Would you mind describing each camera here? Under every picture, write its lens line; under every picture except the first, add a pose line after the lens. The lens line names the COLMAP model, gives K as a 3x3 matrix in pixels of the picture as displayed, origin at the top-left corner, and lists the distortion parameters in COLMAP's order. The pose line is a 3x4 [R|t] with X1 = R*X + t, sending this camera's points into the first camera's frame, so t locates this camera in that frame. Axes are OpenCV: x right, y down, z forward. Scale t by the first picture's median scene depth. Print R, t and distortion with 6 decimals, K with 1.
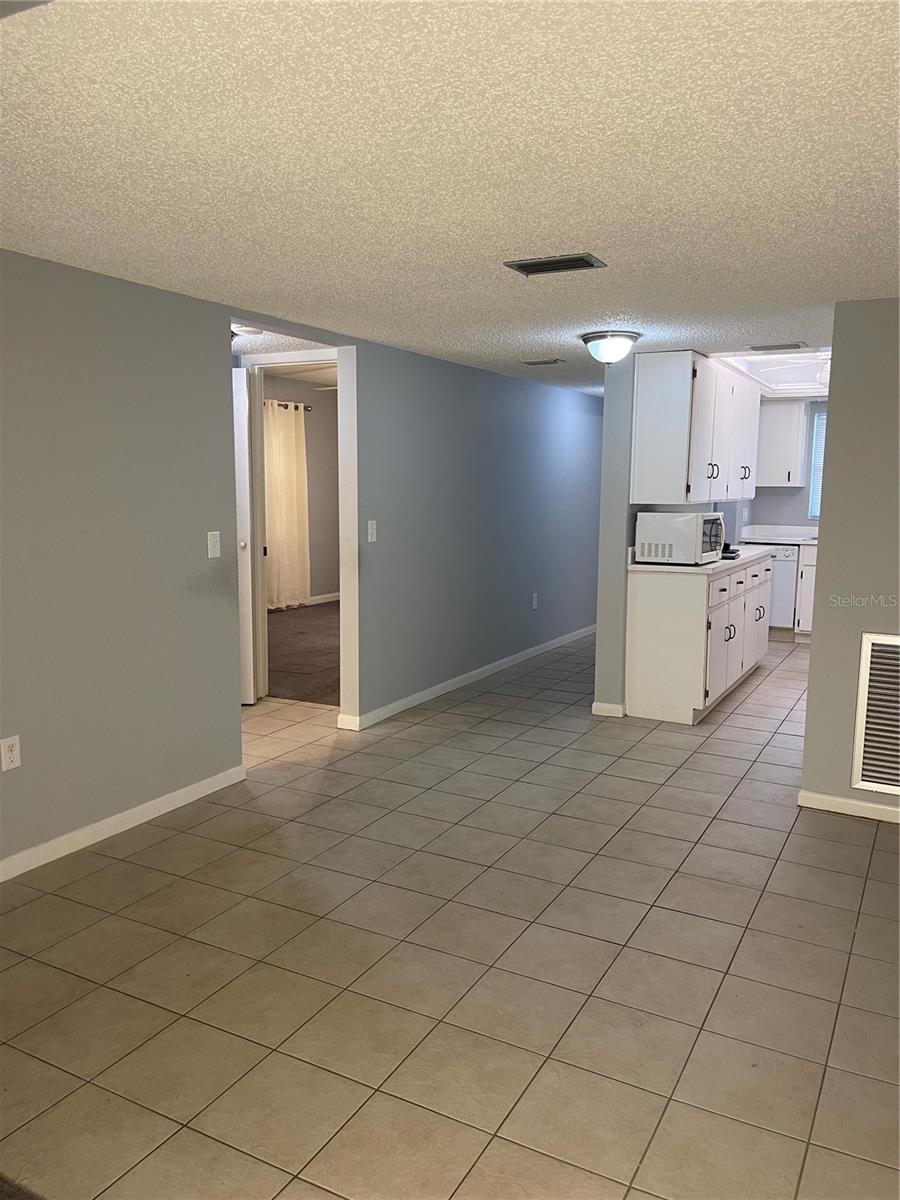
lens RADIAL K [[899.8, 0, 455.2], [0, 899.8, 602.4], [0, 0, 1]] dist [0.063771, -0.085783]
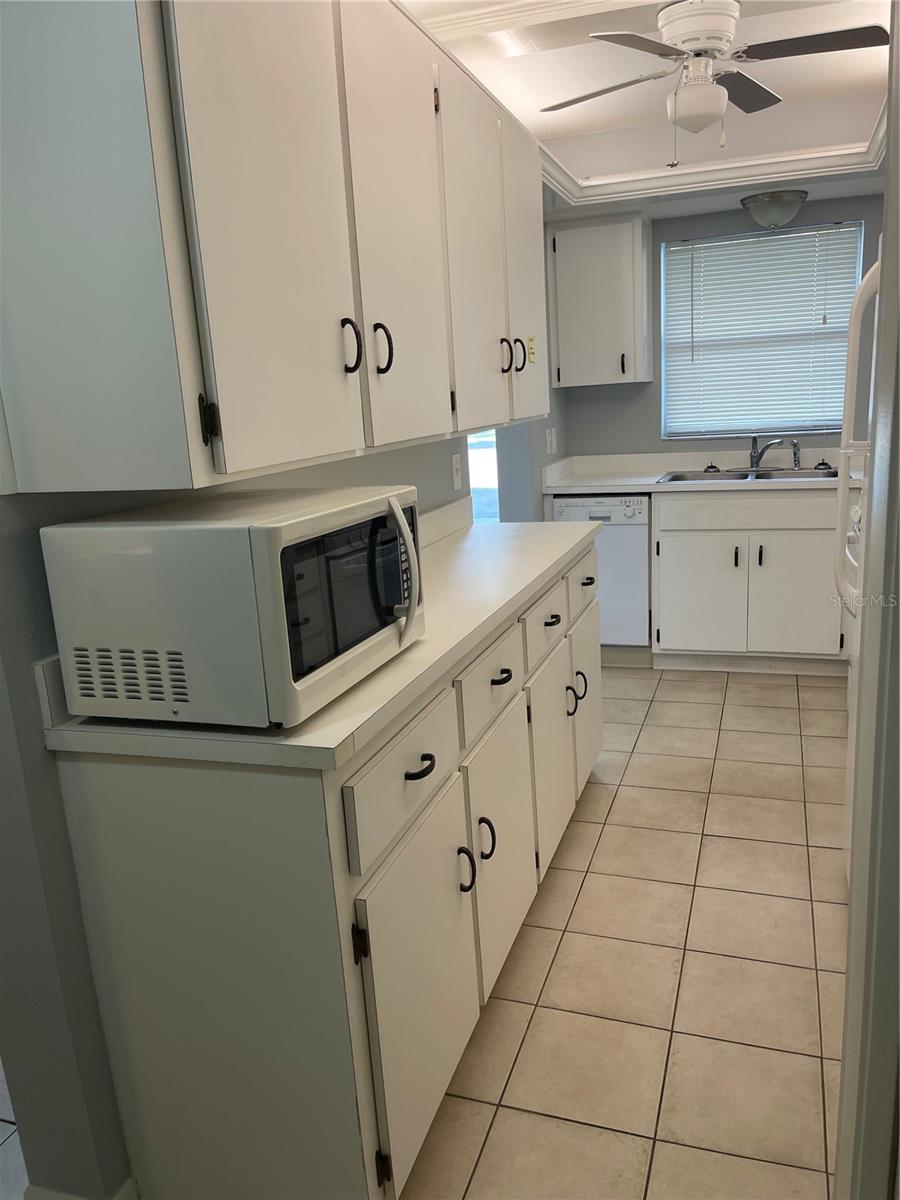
lens RADIAL K [[899.8, 0, 447.6], [0, 899.8, 606.3], [0, 0, 1]] dist [0.063771, -0.085783]
pose [[0.985364, -0.104667, 0.134548, 0.184888], [0.091363, 0.990628, 0.101531, -0.062664], [-0.143914, -0.087753, 0.985692, 0.490841]]
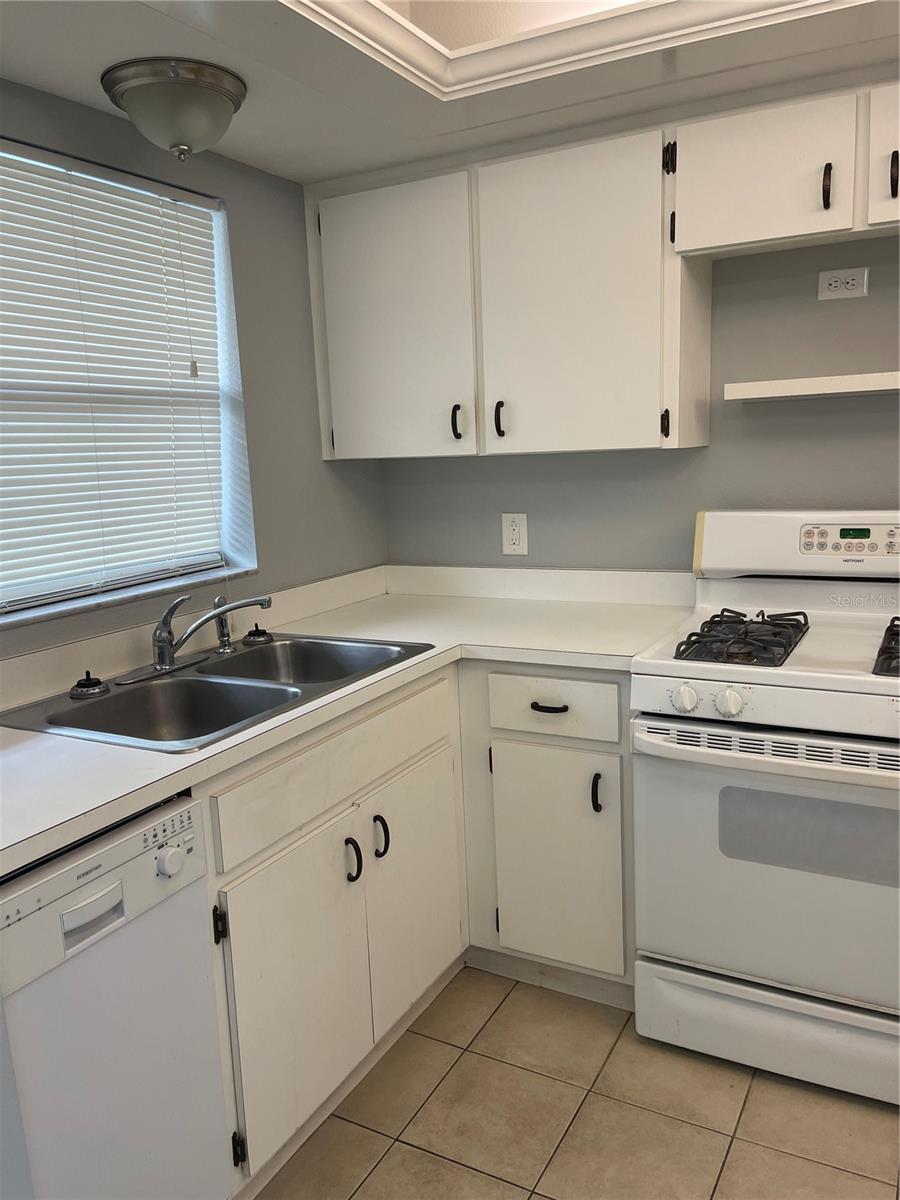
lens RADIAL K [[899.8, 0, 445.1], [0, 899.8, 596.0], [0, 0, 1]] dist [0.063771, -0.085783]
pose [[0.017066, -0.180815, 0.983369, 0.207910], [0.178312, 0.968296, 0.174949, -0.127478], [-0.983826, 0.172361, 0.048766, 0.959861]]
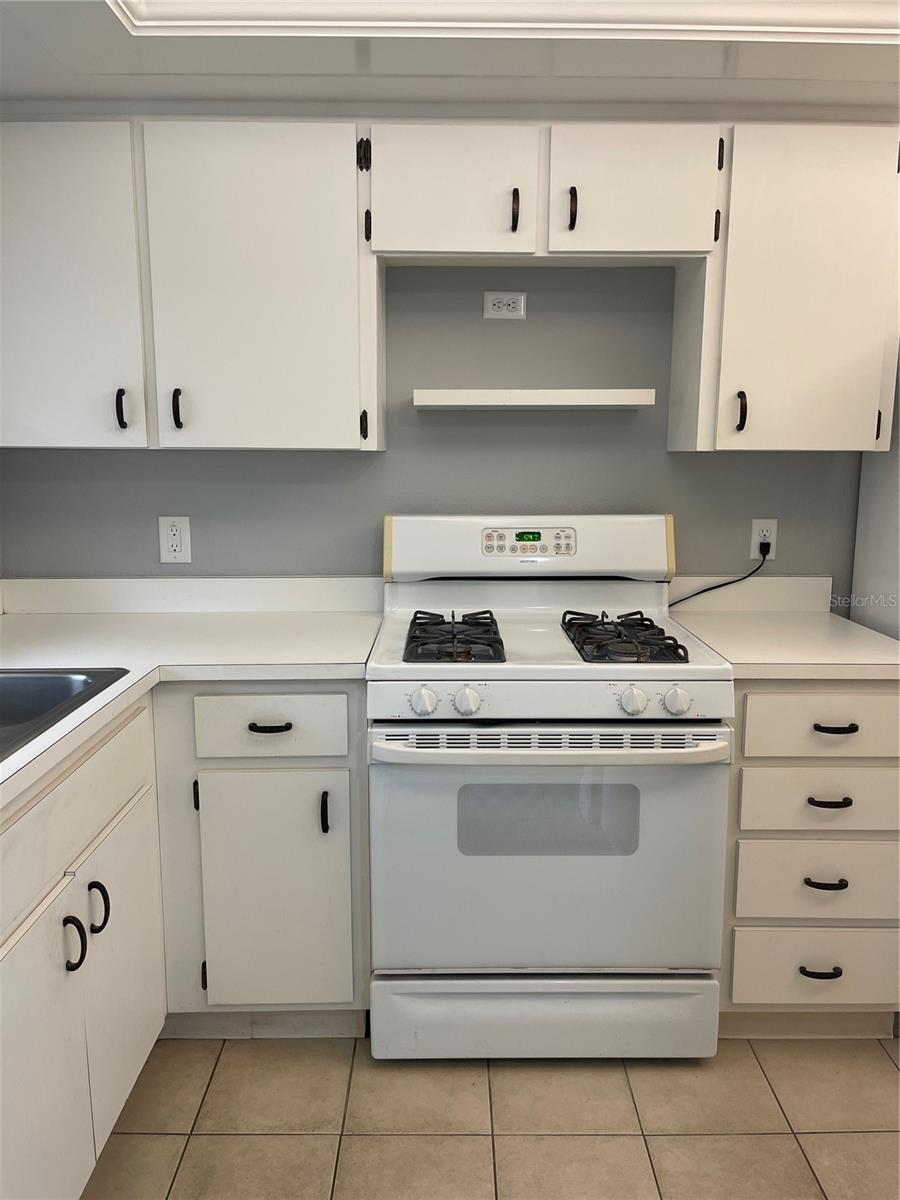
lens RADIAL K [[899.8, 0, 446.4], [0, 899.8, 591.8], [0, 0, 1]] dist [0.063771, -0.085783]
pose [[-0.471970, -0.153210, 0.868200, 0.238342], [0.111834, 0.966424, 0.231339, -0.129599], [-0.874493, 0.206279, -0.438989, 1.008538]]
